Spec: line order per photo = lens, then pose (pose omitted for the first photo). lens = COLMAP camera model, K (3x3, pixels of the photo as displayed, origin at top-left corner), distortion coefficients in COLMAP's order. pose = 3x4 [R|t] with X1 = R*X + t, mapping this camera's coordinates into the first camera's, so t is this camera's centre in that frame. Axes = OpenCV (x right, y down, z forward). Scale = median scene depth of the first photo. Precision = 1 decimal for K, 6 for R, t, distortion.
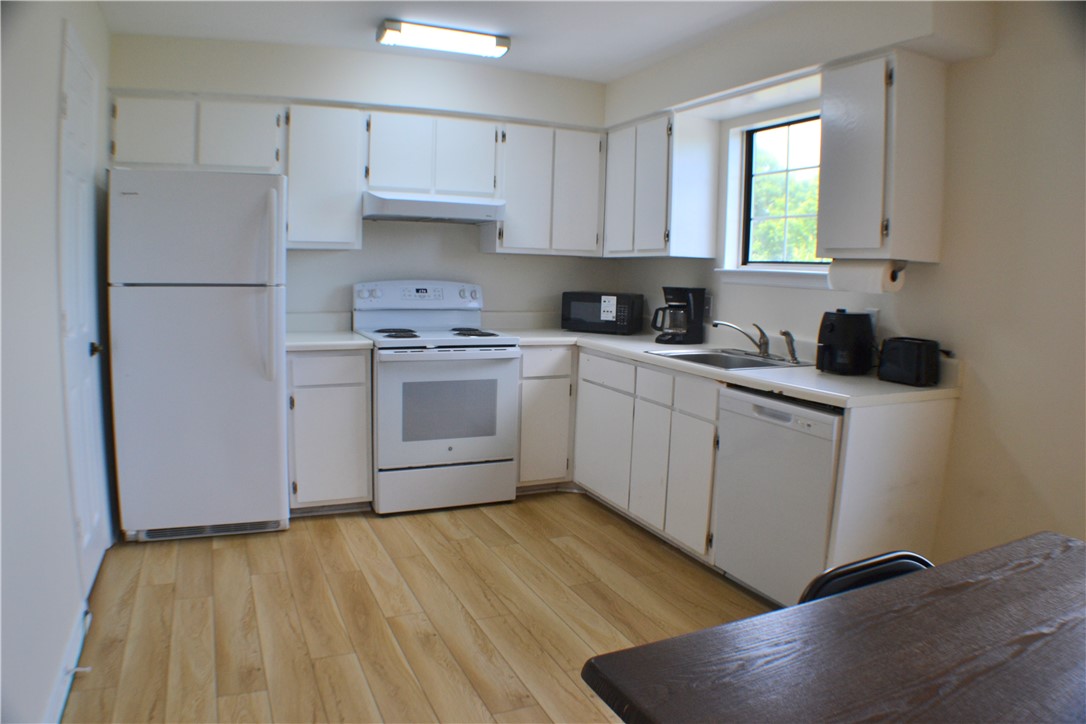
lens RADIAL K [[728.8, 0, 543.0], [0, 728.8, 362.0], [0, 0, 1]] dist [-0.192799, 0.044043]
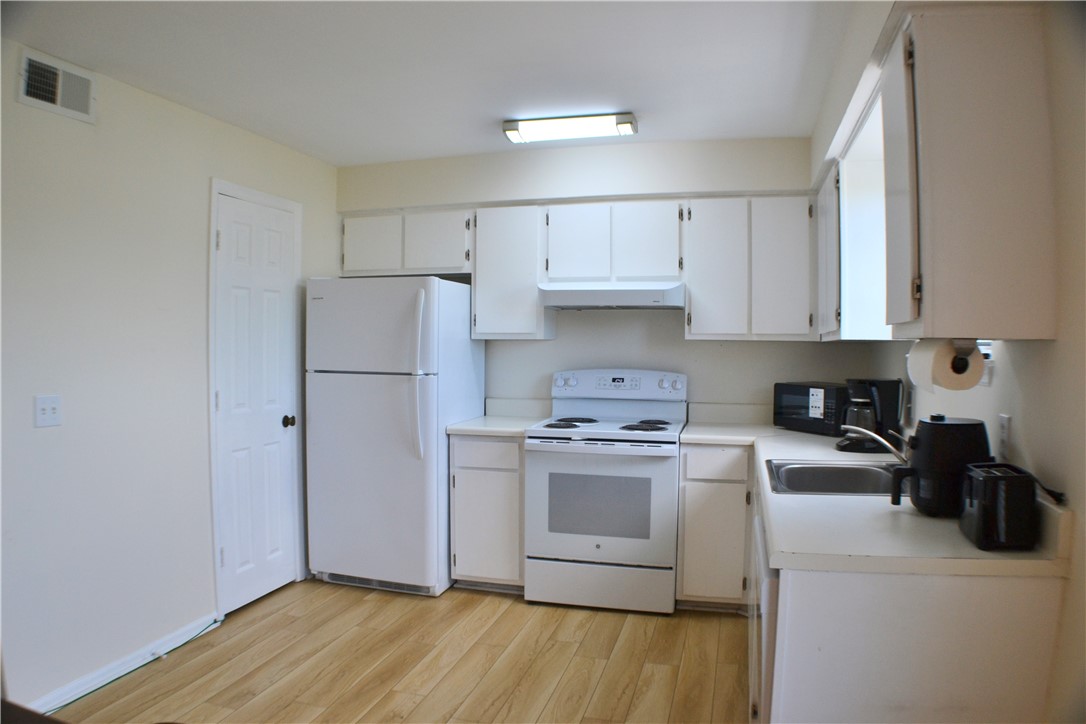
lens RADIAL K [[728.8, 0, 543.0], [0, 728.8, 362.0], [0, 0, 1]] dist [-0.192799, 0.044043]
pose [[0.763734, -0.005300, -0.645509, 0.441158], [-0.065919, 0.994099, -0.086155, -0.036105], [0.642156, 0.108350, 0.758878, 0.215635]]
